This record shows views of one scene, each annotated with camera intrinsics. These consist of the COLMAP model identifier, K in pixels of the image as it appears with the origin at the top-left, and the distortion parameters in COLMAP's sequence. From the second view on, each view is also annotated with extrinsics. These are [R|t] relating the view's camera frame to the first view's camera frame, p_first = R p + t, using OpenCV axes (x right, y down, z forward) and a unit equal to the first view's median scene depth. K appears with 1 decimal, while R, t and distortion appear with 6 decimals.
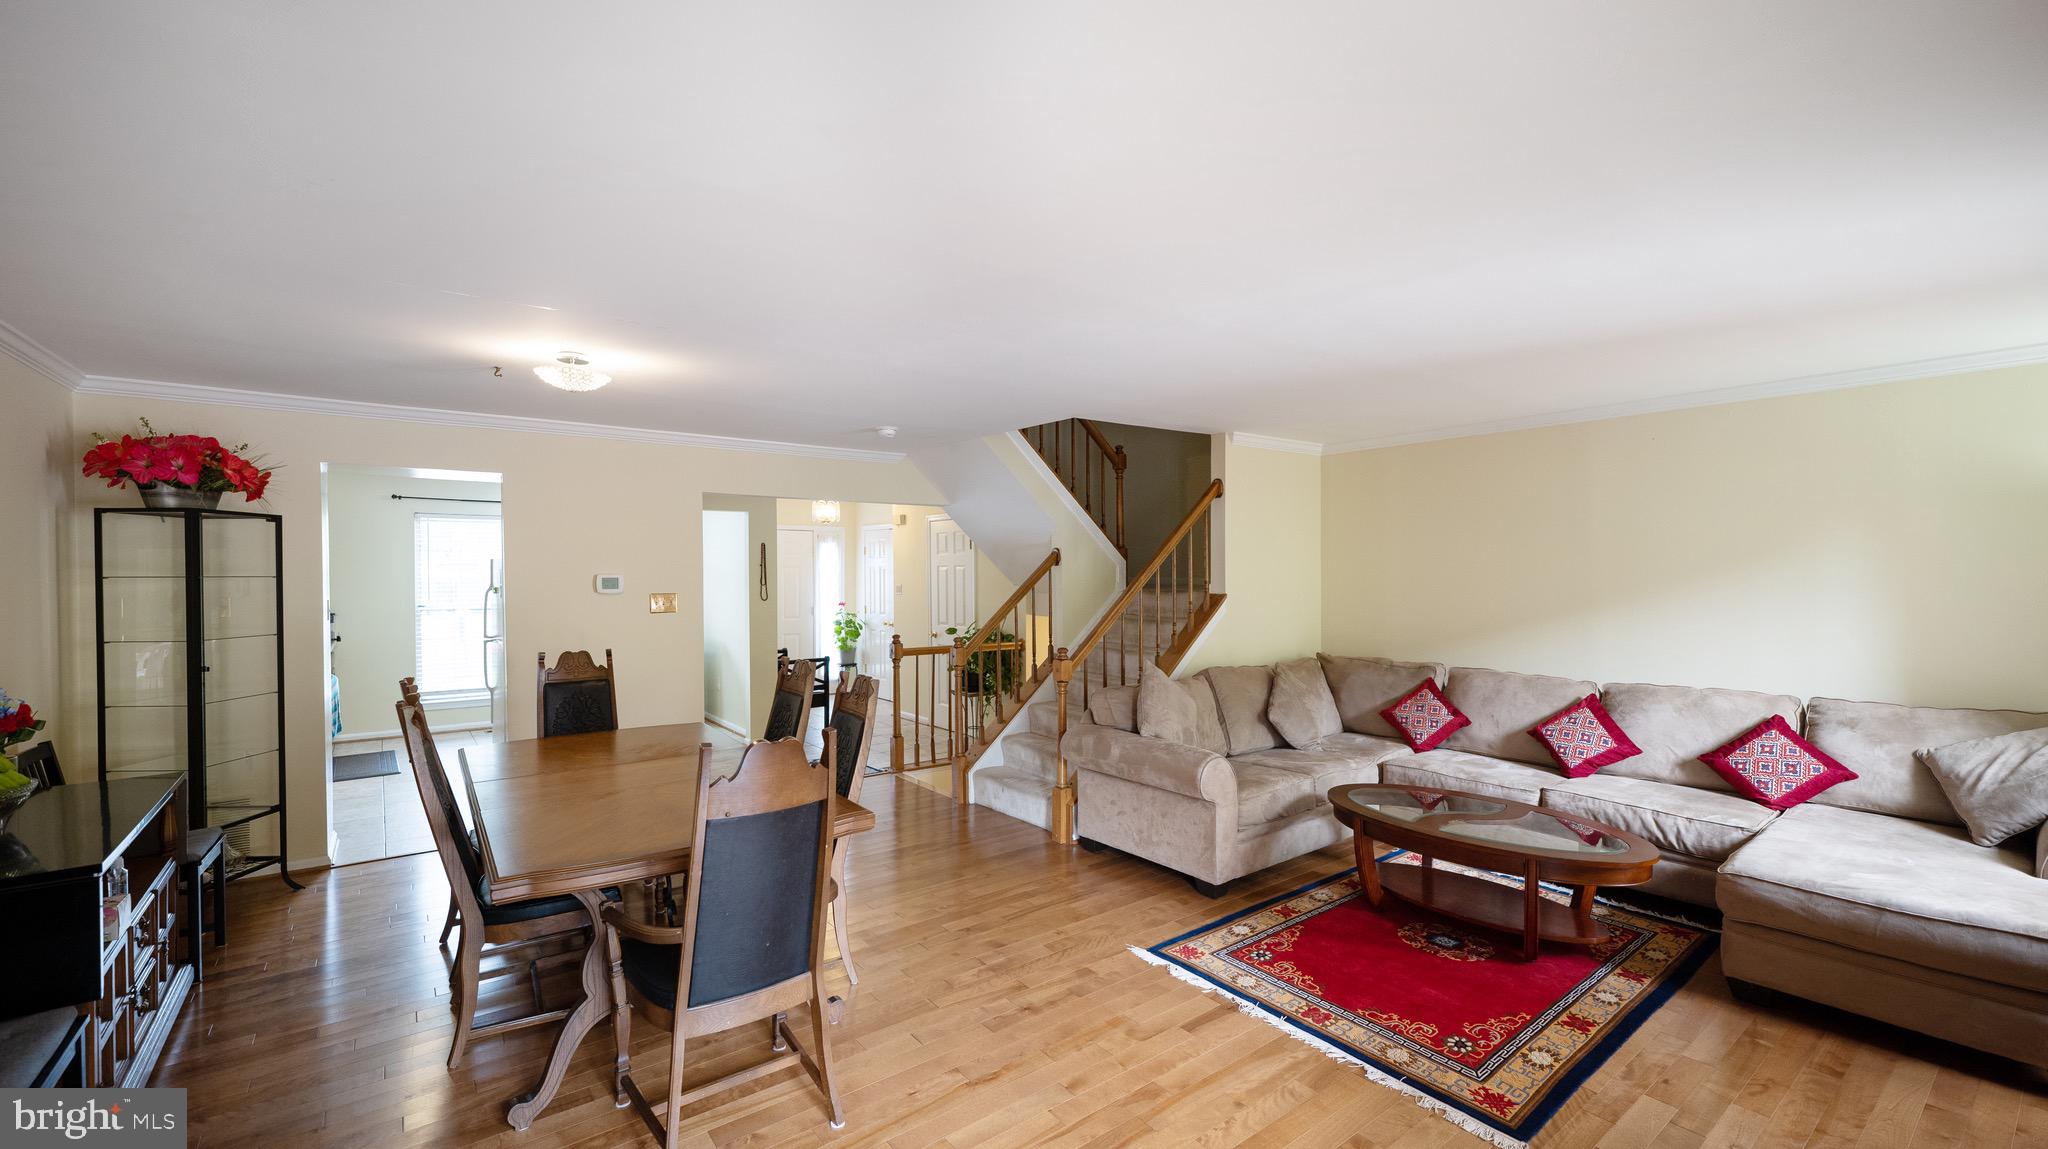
lens RADIAL K [[831.9, 0, 1024.9], [0, 831.9, 575.7], [0, 0, 1]] dist [0.000726, 0.000189]
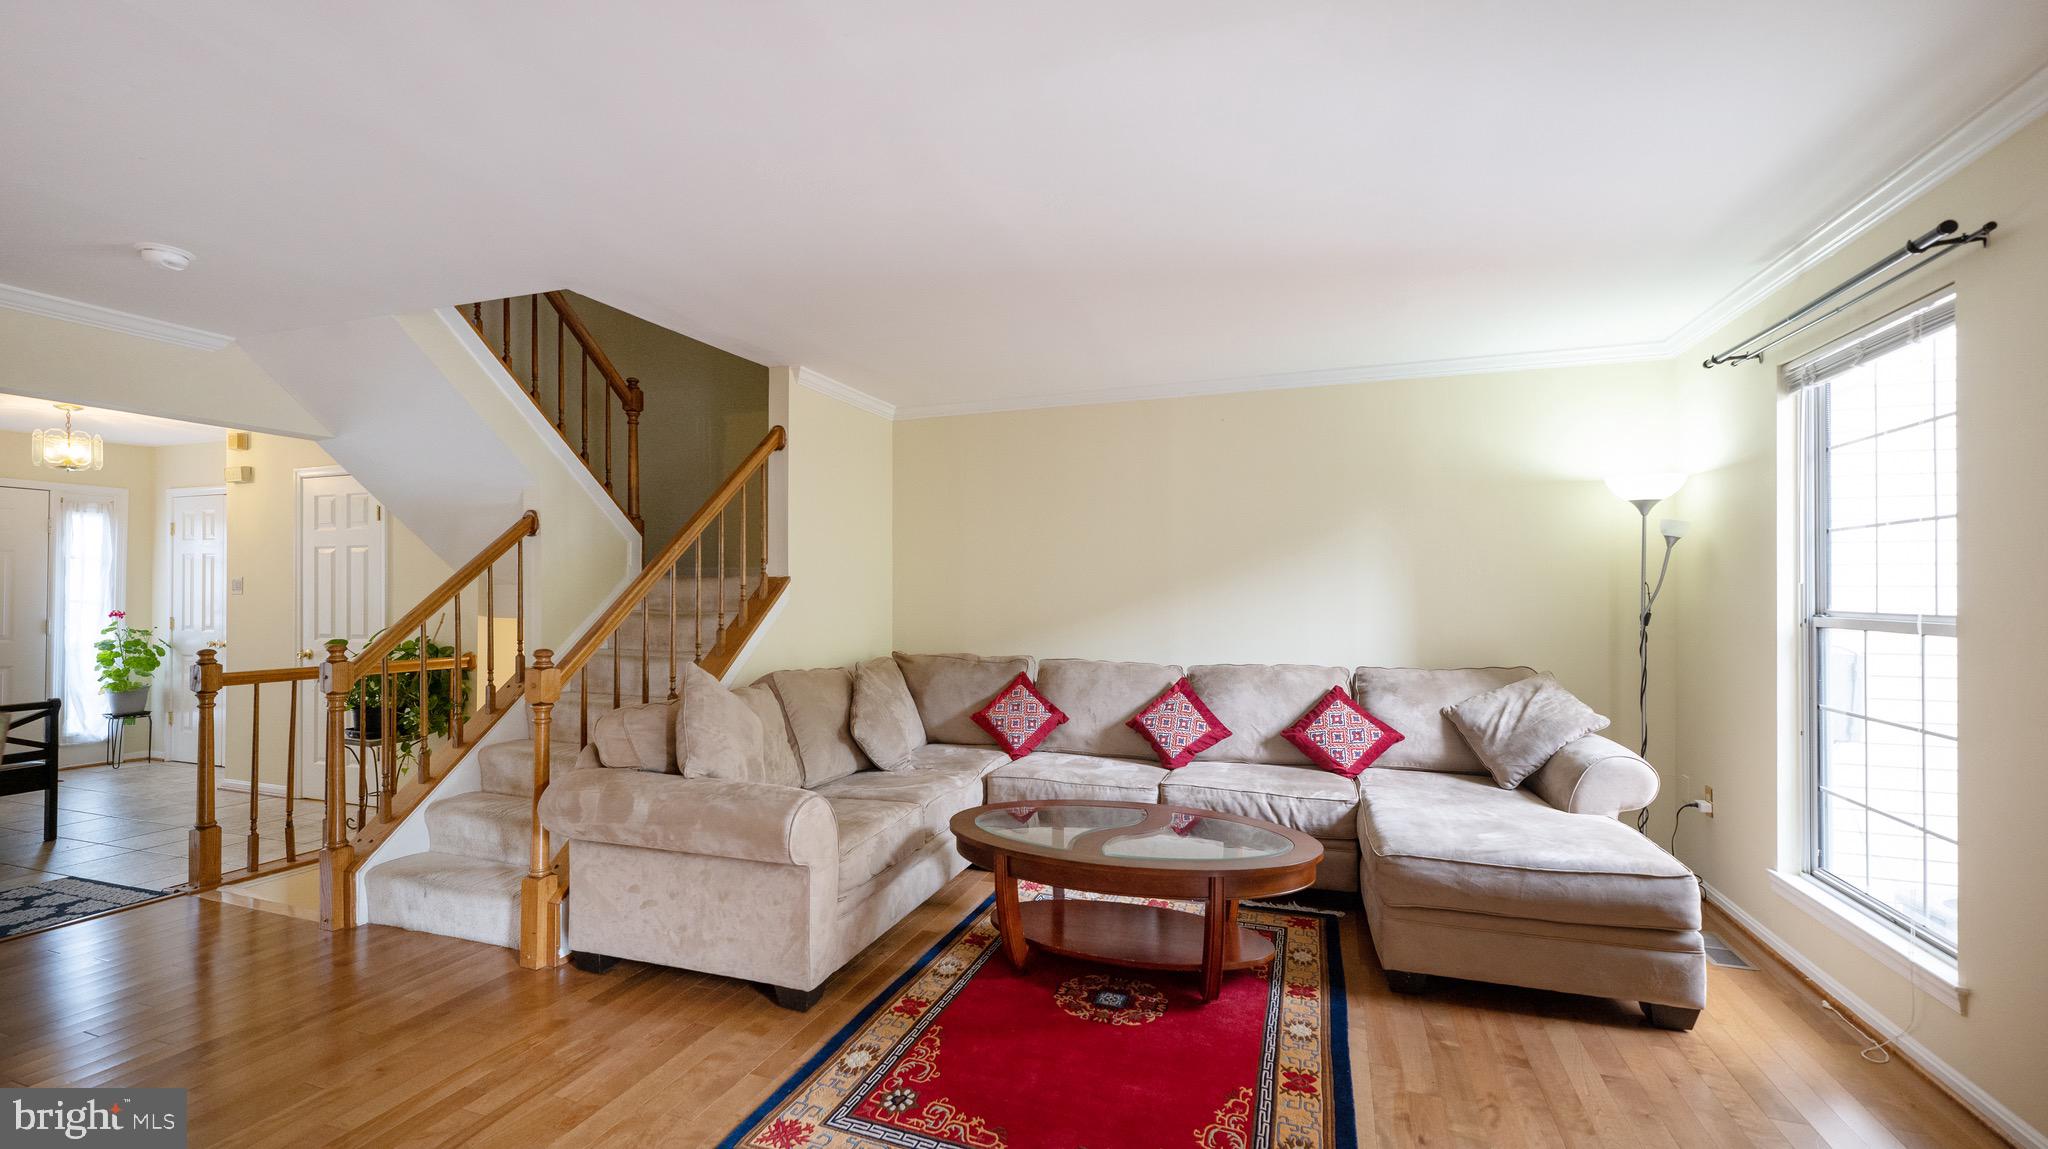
lens RADIAL K [[836.2, 0, 1018.3], [0, 836.2, 581.5], [0, 0, 1]] dist [0.002689, 0.000140]
pose [[0.842246, 0.009801, 0.539004, 0.006441], [0.001055, 0.999803, -0.019828, 0.048110], [-0.539092, 0.017268, 0.842070, 0.278308]]
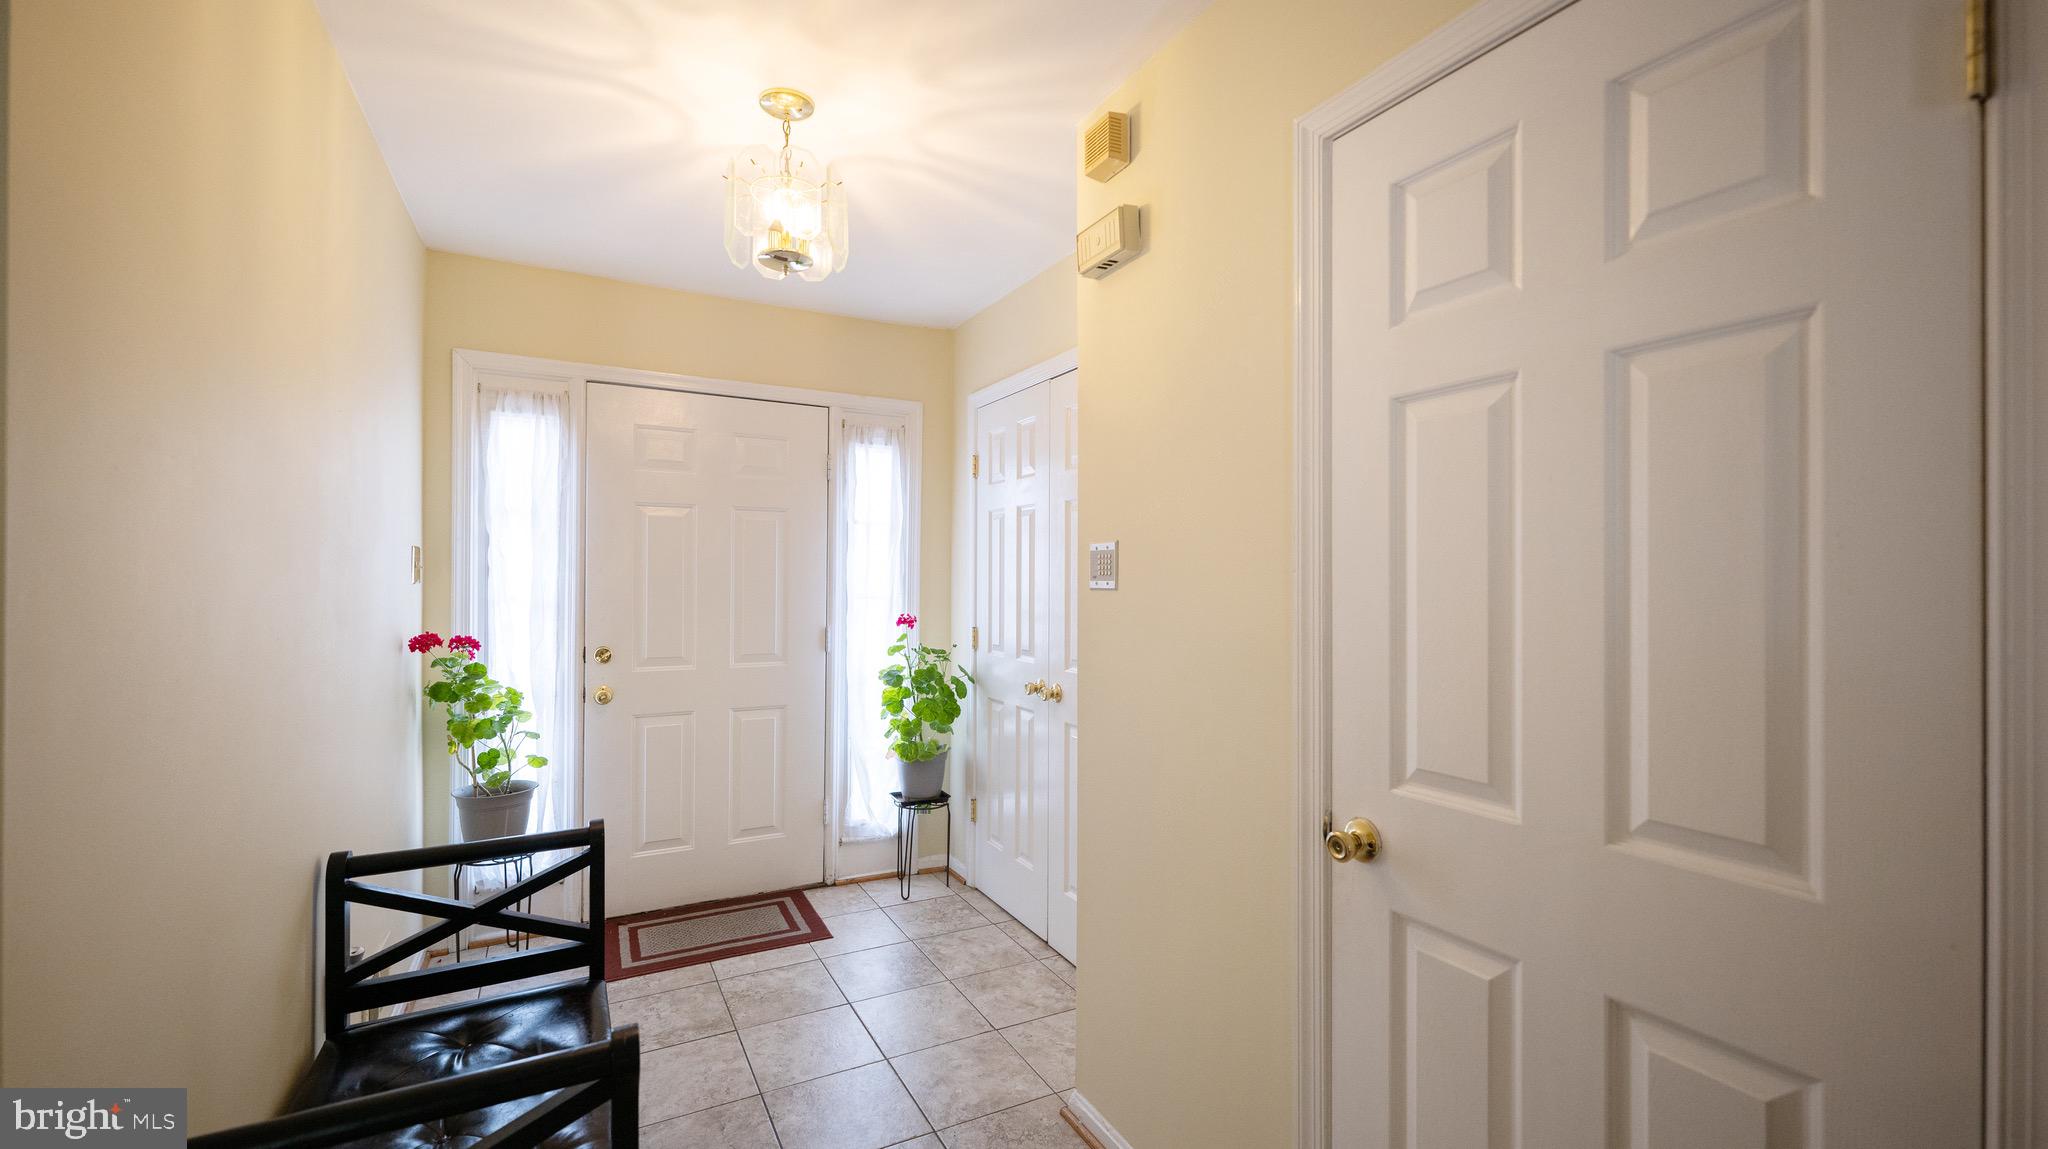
lens RADIAL K [[831.9, 0, 1024.9], [0, 831.9, 575.7], [0, 0, 1]] dist [0.000726, 0.000189]
pose [[0.986842, 0.008547, -0.161461, -0.249374], [-0.010103, 0.999910, -0.008819, 0.038076], [0.161371, 0.010334, 0.986840, 1.422206]]
